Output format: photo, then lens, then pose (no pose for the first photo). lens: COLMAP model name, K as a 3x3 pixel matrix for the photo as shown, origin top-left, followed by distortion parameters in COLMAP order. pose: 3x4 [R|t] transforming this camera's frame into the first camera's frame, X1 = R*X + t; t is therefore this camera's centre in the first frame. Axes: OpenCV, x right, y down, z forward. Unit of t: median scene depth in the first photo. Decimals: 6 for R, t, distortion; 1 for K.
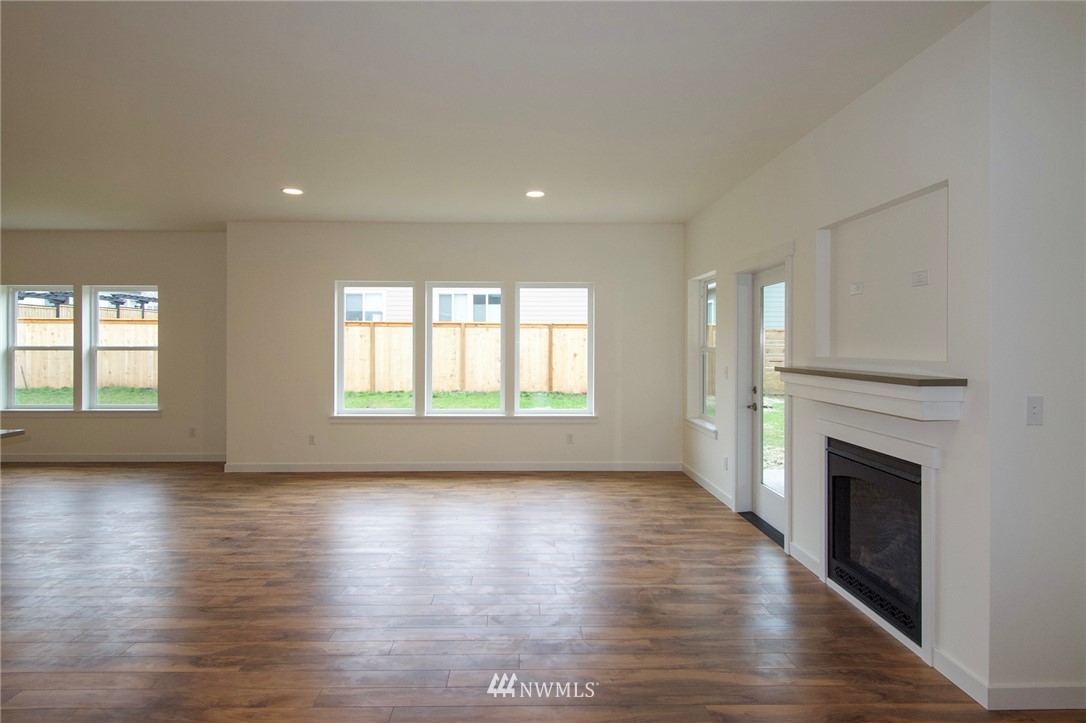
lens RADIAL K [[582.6, 0, 536.2], [0, 582.6, 353.1], [0, 0, 1]] dist [-0.011472, -0.000924]
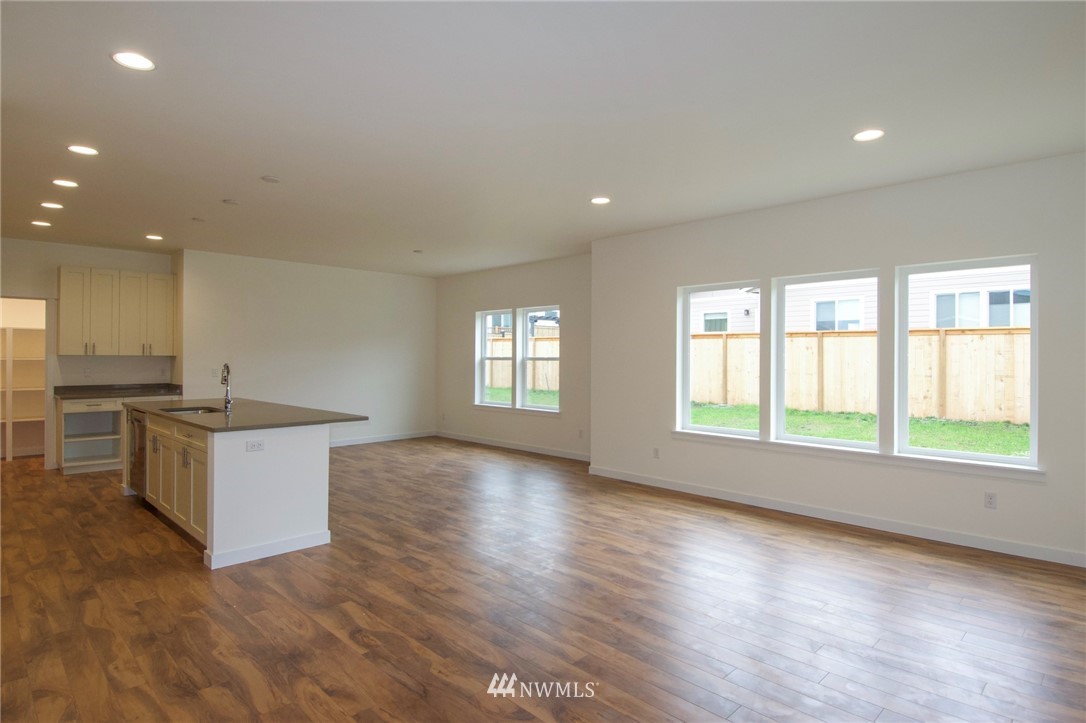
lens RADIAL K [[588.0, 0, 543.0], [0, 588.0, 361.5], [0, 0, 1]] dist [0.006511, -0.000270]
pose [[0.682677, 0.006414, -0.730692, 0.191121], [-0.013888, 0.999895, -0.004198, 0.002471], [0.730588, 0.013014, 0.682694, 0.184833]]
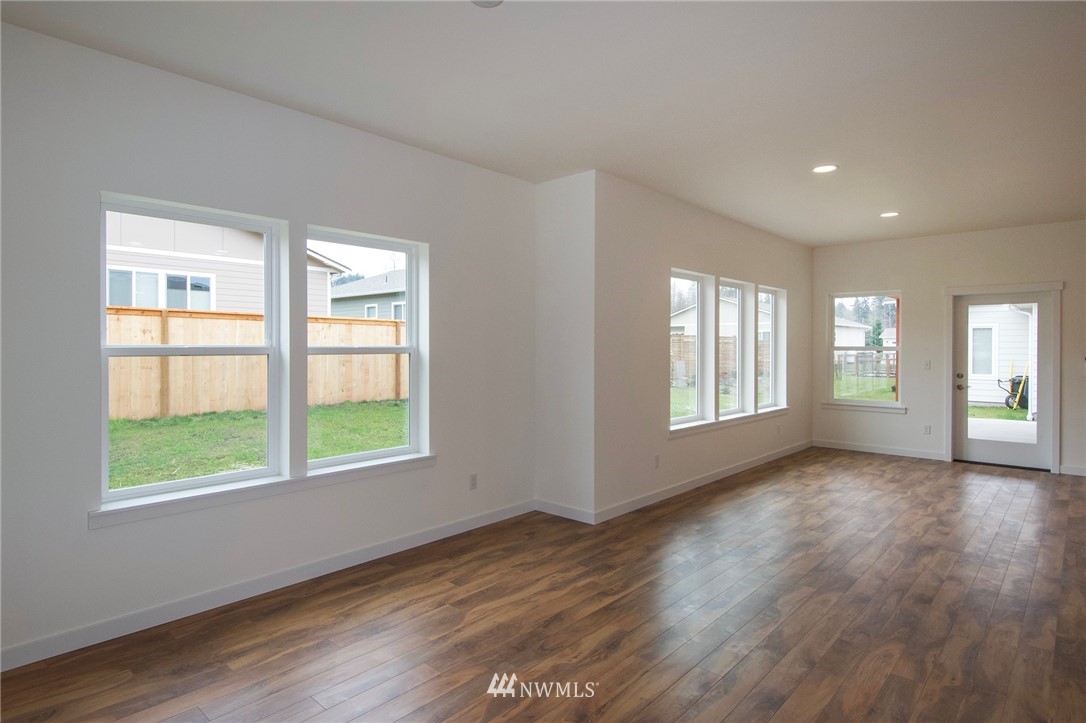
lens RADIAL K [[588.0, 0, 543.0], [0, 588.0, 361.5], [0, 0, 1]] dist [0.006511, -0.000270]
pose [[0.693836, -0.018700, 0.719890, -1.052055], [0.009055, 0.999810, 0.017244, -0.007167], [-0.720076, -0.005446, 0.693874, 0.532153]]
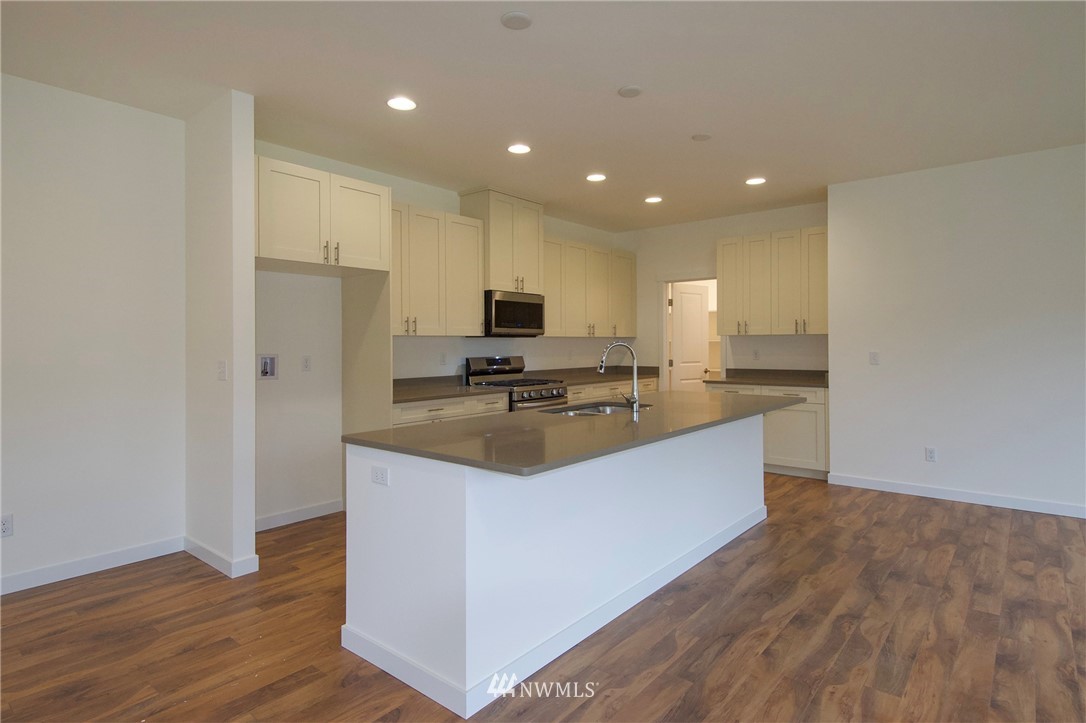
lens RADIAL K [[588.0, 0, 543.0], [0, 588.0, 361.5], [0, 0, 1]] dist [0.006511, -0.000270]
pose [[-0.659401, 0.029571, -0.751210, -0.249340], [-0.007682, 0.998909, 0.046065, 0.000570], [0.751752, 0.036147, -0.658454, 0.694299]]
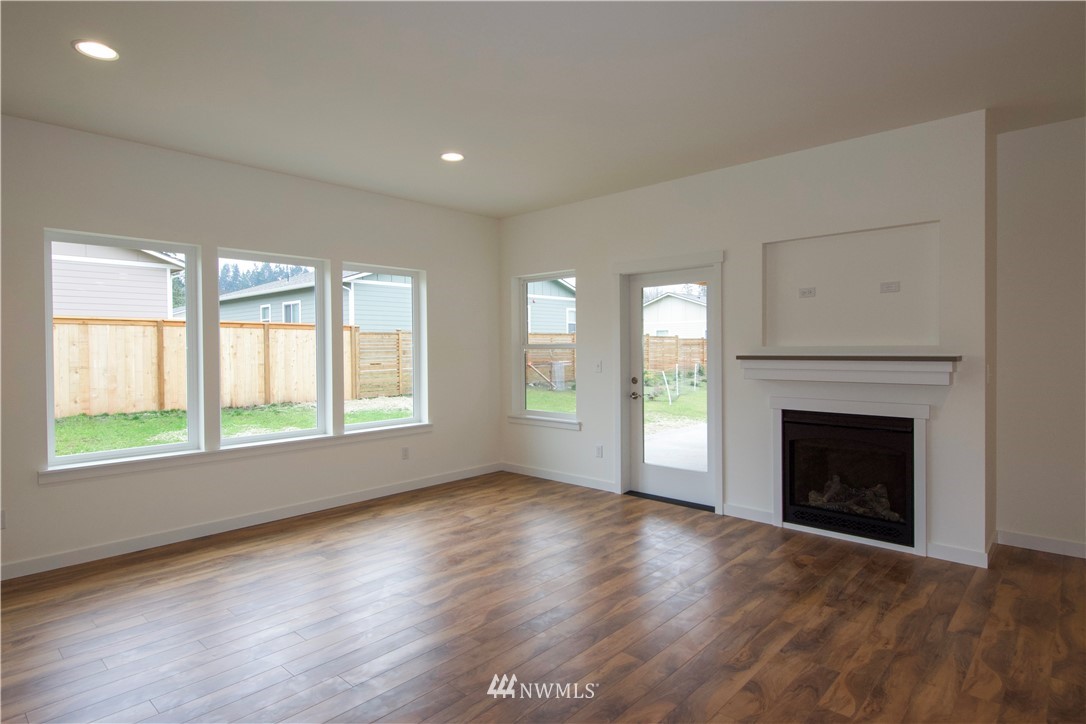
lens RADIAL K [[581.9, 0, 543.0], [0, 581.9, 362.0], [0, 0, 1]] dist [0.016154, -0.000246]
pose [[0.698864, -0.026288, 0.714771, -0.394338], [0.021501, 0.999645, 0.015743, 0.005248], [-0.714931, 0.004366, 0.699181, 0.256984]]
